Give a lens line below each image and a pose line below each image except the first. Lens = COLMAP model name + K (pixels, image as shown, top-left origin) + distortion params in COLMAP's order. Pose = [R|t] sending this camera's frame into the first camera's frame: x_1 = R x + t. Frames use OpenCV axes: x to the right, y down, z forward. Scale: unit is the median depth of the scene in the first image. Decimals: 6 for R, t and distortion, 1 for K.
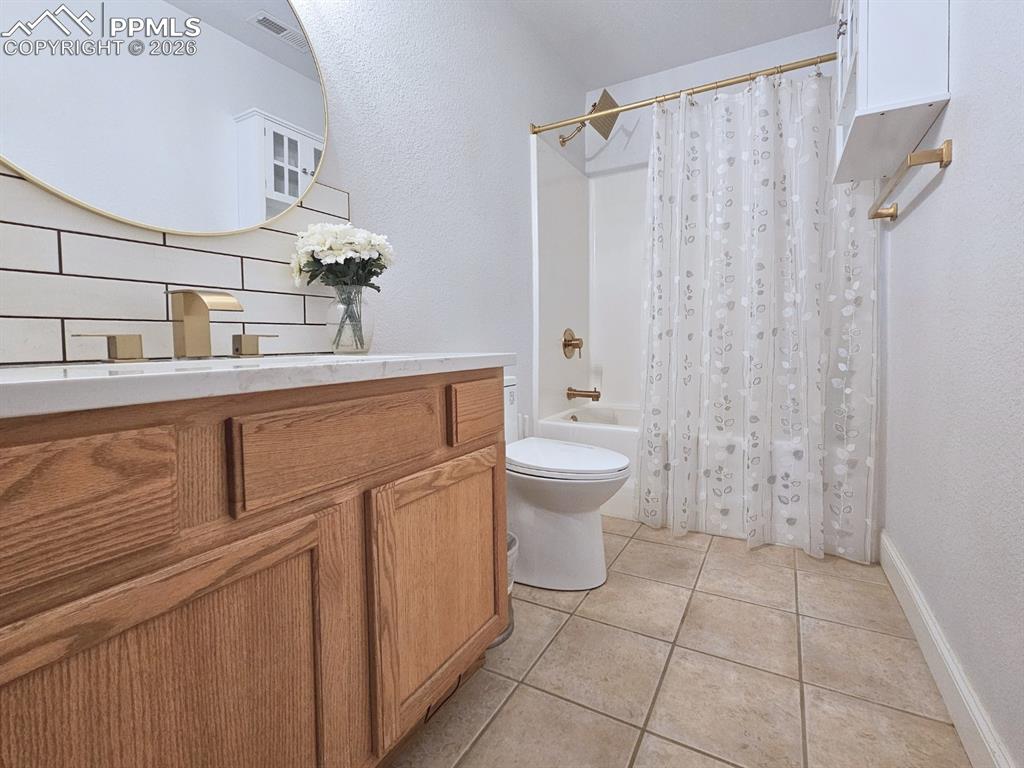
lens RADIAL K [[433.9, 0, 512.0], [0, 433.9, 384.0], [0, 0, 1]] dist [0.001298, -0.000317]
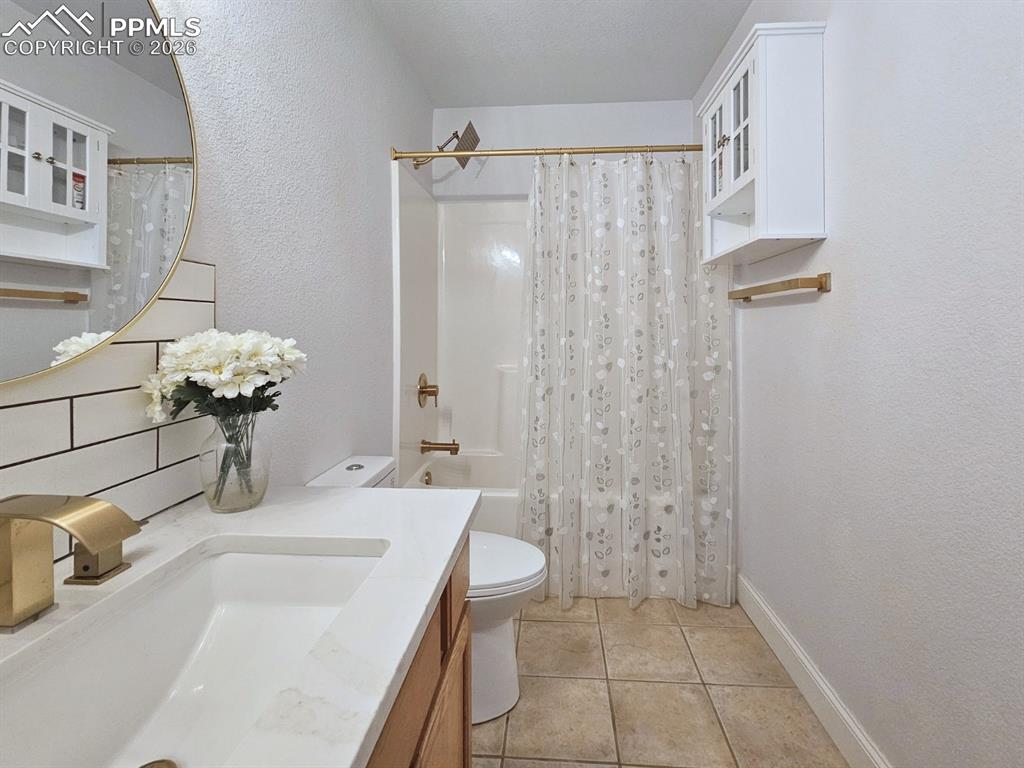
lens RADIAL K [[492.7, 0, 512.0], [0, 492.7, 384.0], [0, 0, 1]] dist [0.001990, -0.000064]
pose [[0.918752, -0.024434, 0.394078, -0.150450], [0.037675, 0.998954, -0.025898, -0.124314], [-0.393033, 0.038640, 0.918712, 0.056077]]
